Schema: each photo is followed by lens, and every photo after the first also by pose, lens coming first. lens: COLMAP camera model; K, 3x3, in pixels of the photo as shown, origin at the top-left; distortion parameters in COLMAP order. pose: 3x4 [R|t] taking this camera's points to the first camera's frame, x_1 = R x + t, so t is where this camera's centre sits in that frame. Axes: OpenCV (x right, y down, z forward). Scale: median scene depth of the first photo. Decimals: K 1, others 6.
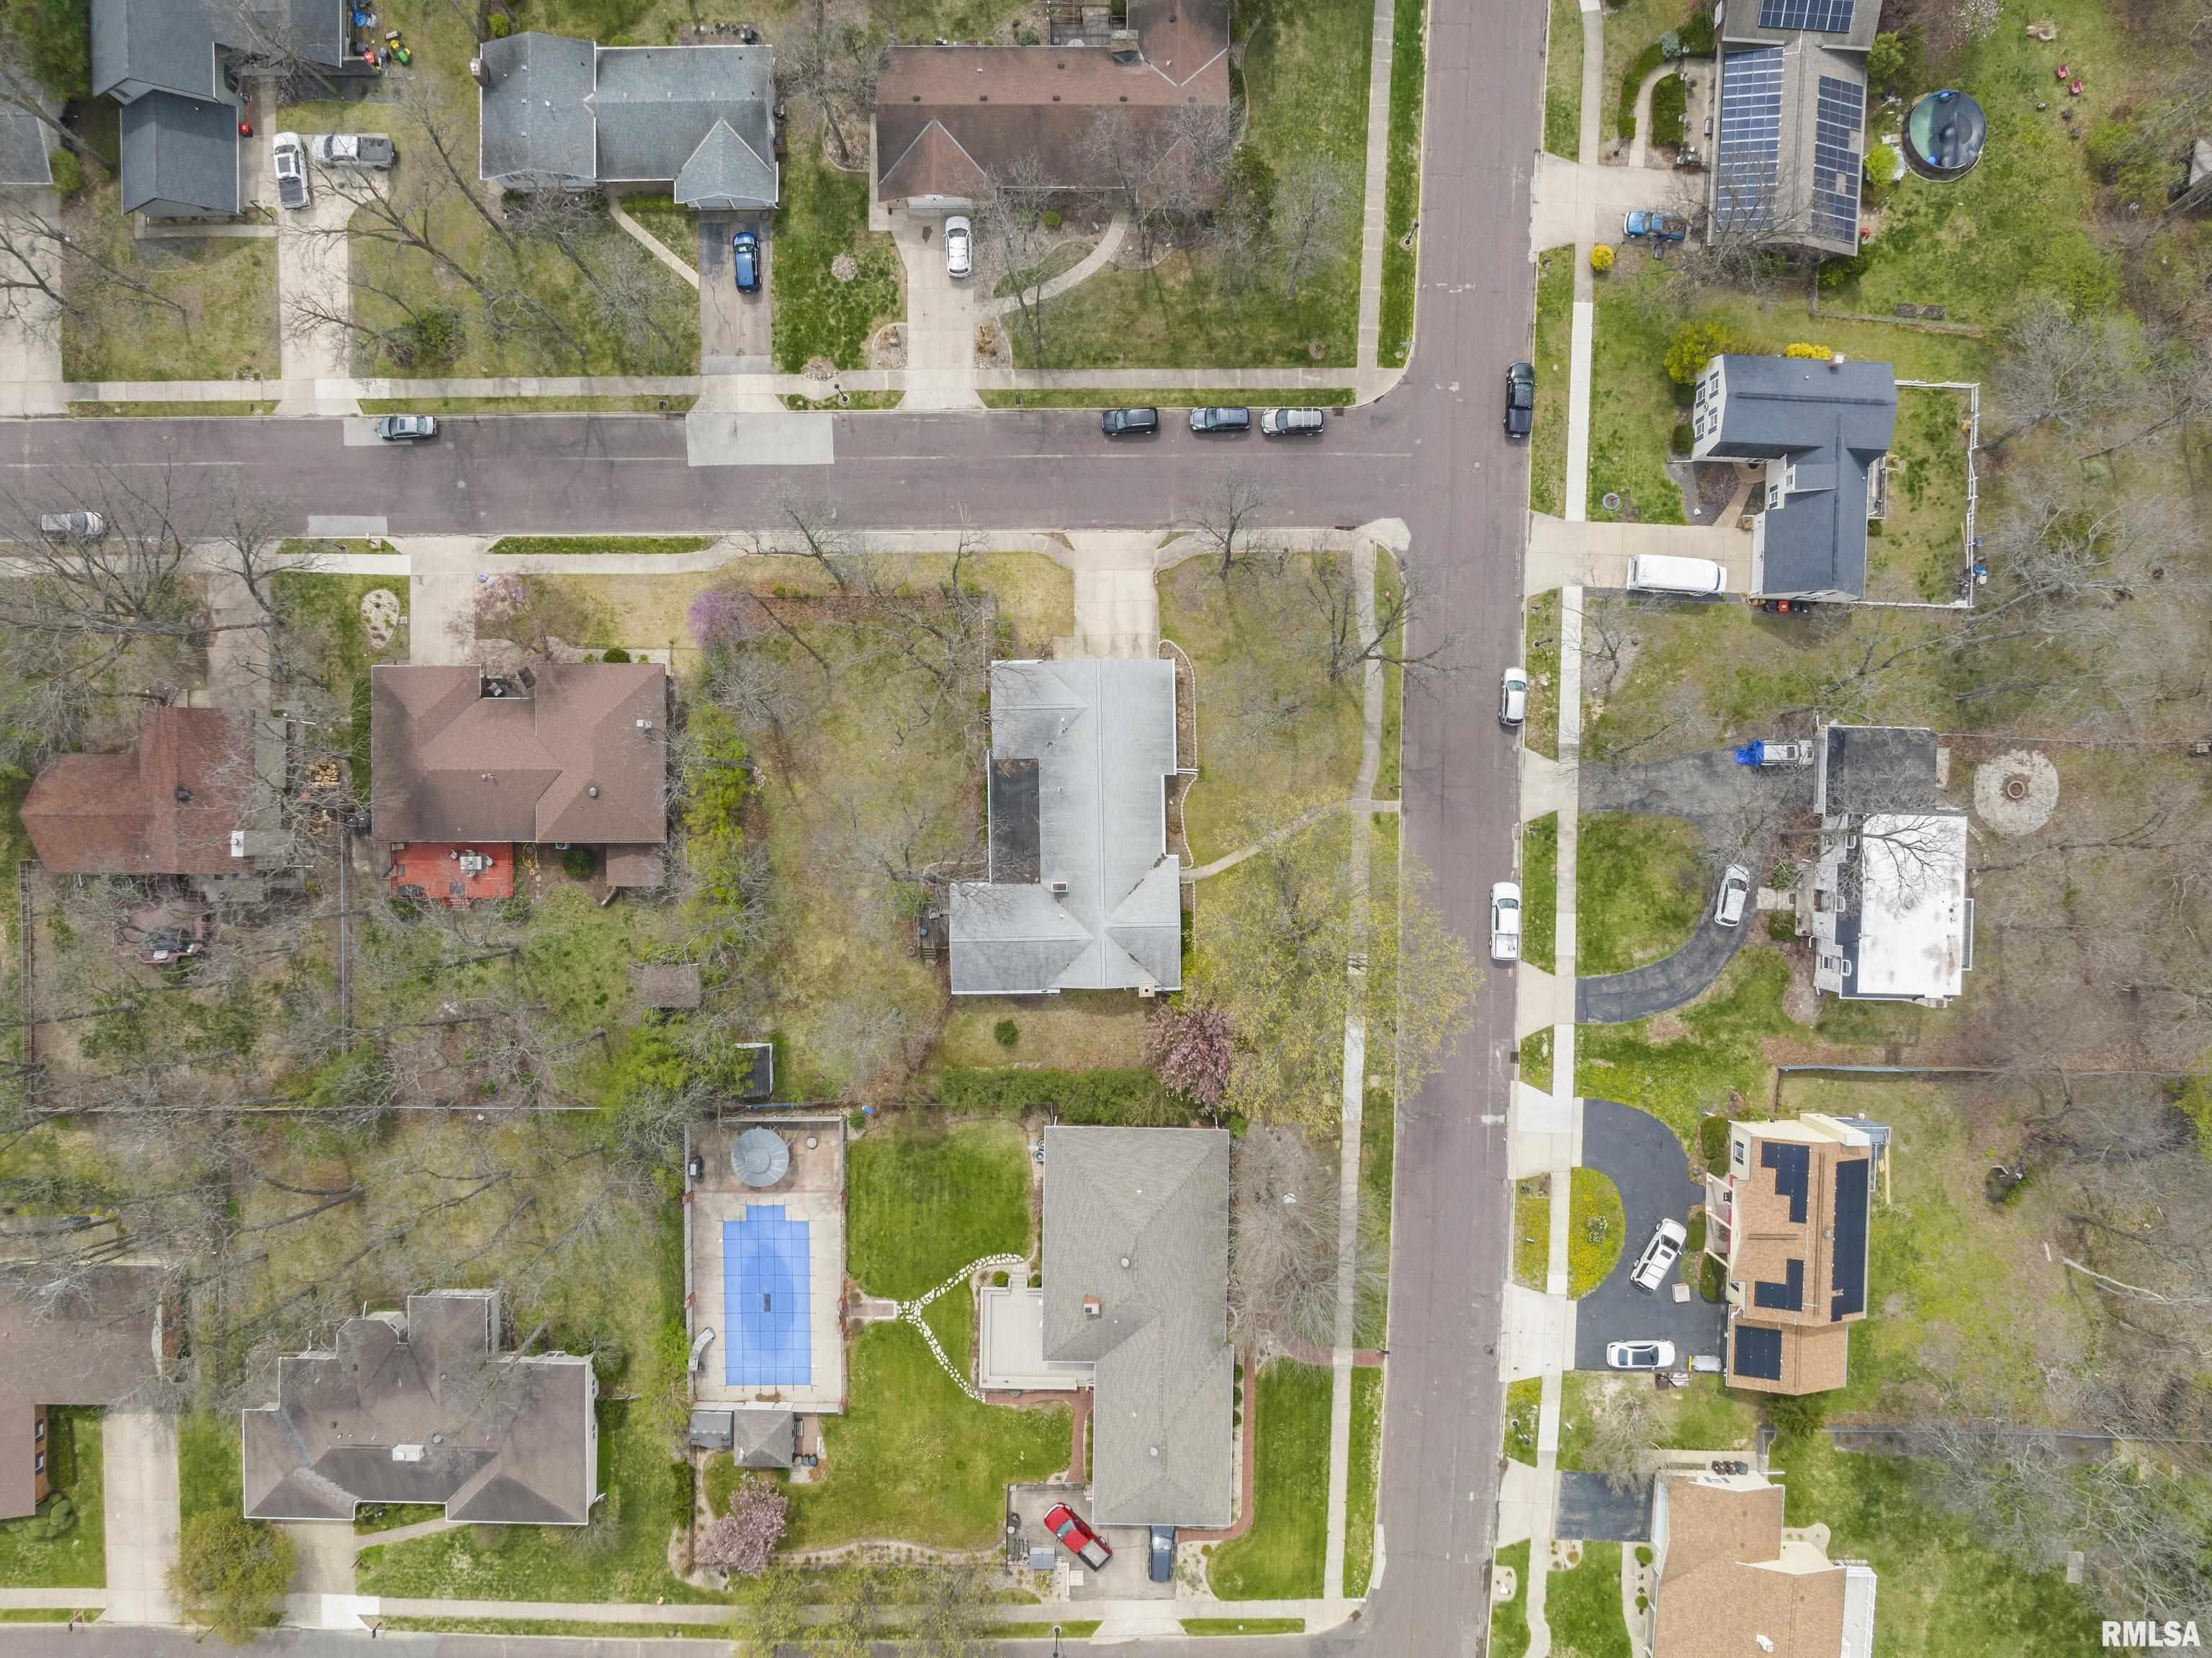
lens RADIAL K [[1555.7, 0, 1097.1], [0, 1555.7, 831.7], [0, 0, 1]] dist [0.013349, 0.006522]
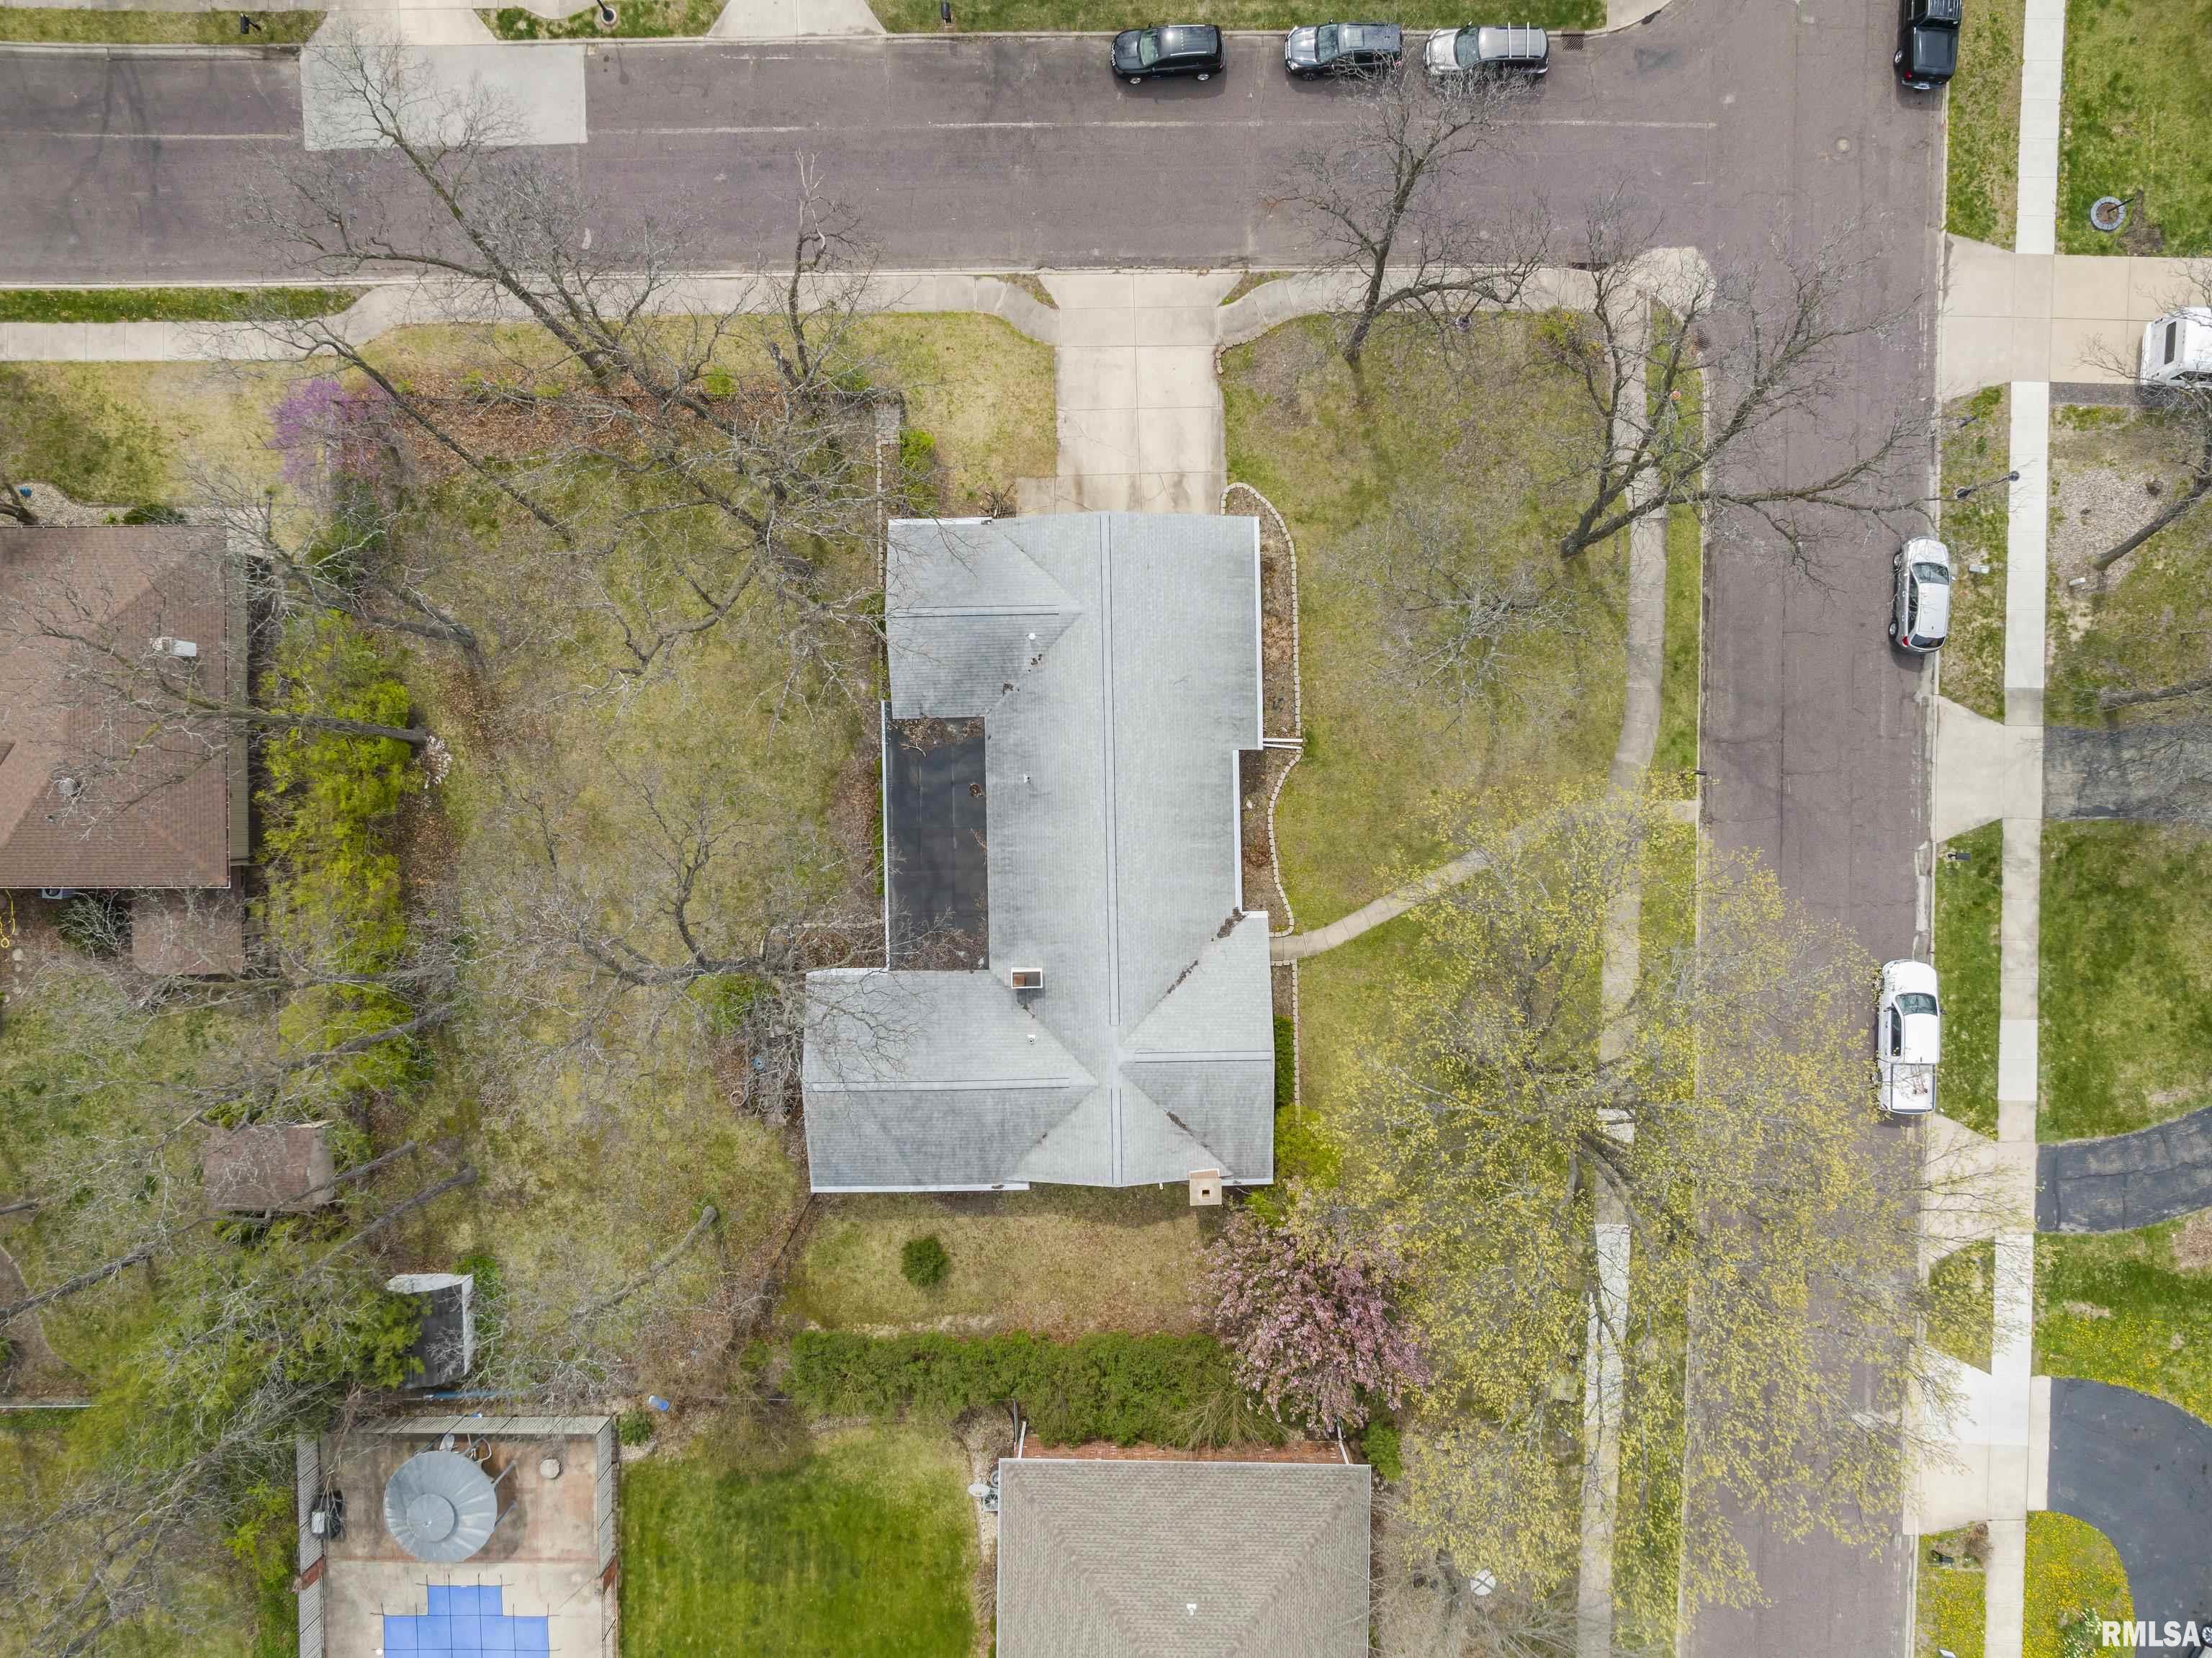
lens RADIAL K [[1555.7, 0, 1113.2], [0, 1555.7, 825.8], [0, 0, 1]] dist [0.013349, 0.006522]
pose [[0.999997, -0.002343, -0.000245, 0.003223], [0.002343, 0.999993, 0.002794, -0.013337], [0.000239, -0.002795, 0.999996, 0.487004]]
